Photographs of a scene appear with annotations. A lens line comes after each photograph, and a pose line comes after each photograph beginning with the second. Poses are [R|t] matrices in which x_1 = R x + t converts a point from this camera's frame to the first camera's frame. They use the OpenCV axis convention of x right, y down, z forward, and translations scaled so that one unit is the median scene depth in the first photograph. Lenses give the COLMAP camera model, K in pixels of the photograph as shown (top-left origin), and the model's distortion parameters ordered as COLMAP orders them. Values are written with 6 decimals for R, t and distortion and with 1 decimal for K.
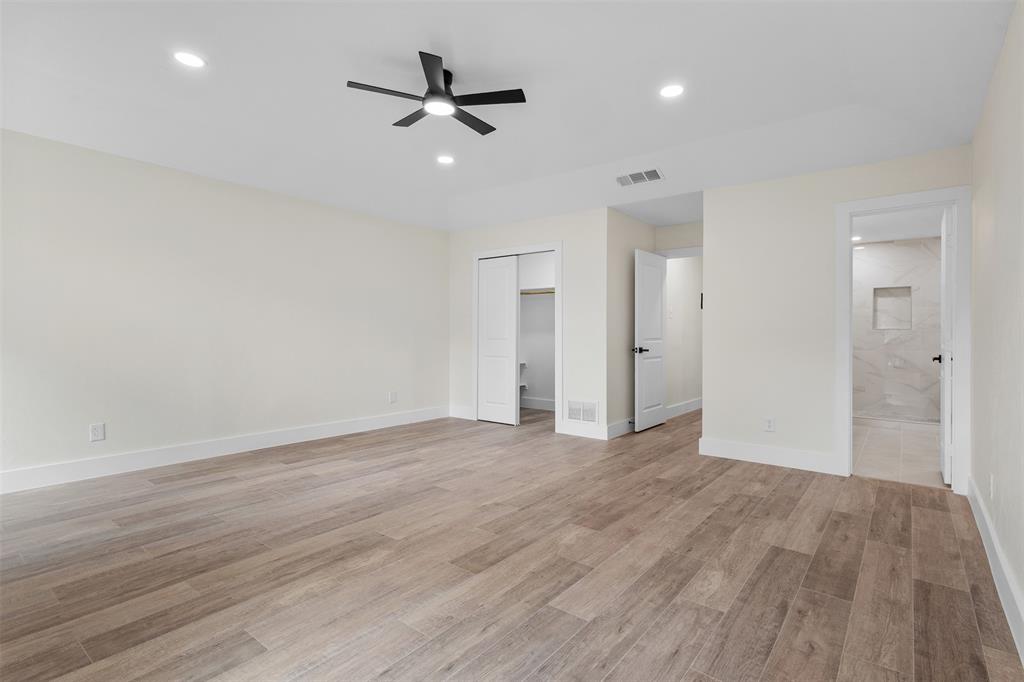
lens RADIAL K [[473.2, 0, 512.0], [0, 473.2, 341.0], [0, 0, 1]] dist [0.009708, -0.001277]
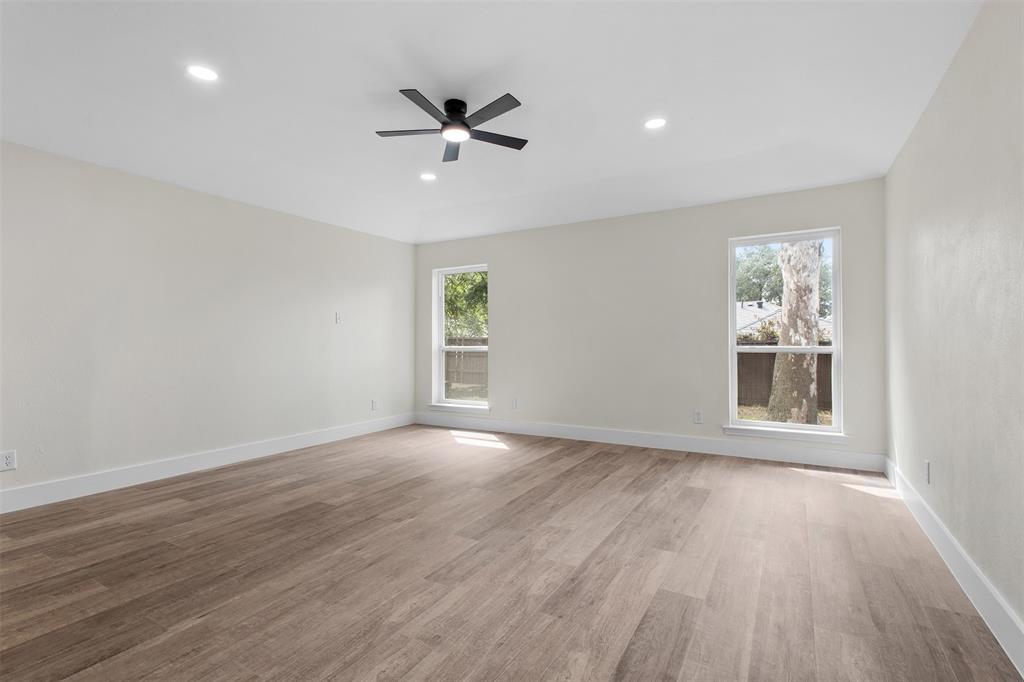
lens RADIAL K [[473.2, 0, 512.0], [0, 473.2, 341.0], [0, 0, 1]] dist [0.009708, -0.001277]
pose [[-0.989288, -0.002655, -0.145954, -0.123992], [-0.003820, 0.999963, 0.007704, -0.028185], [0.145928, 0.008179, -0.989261, 2.084753]]
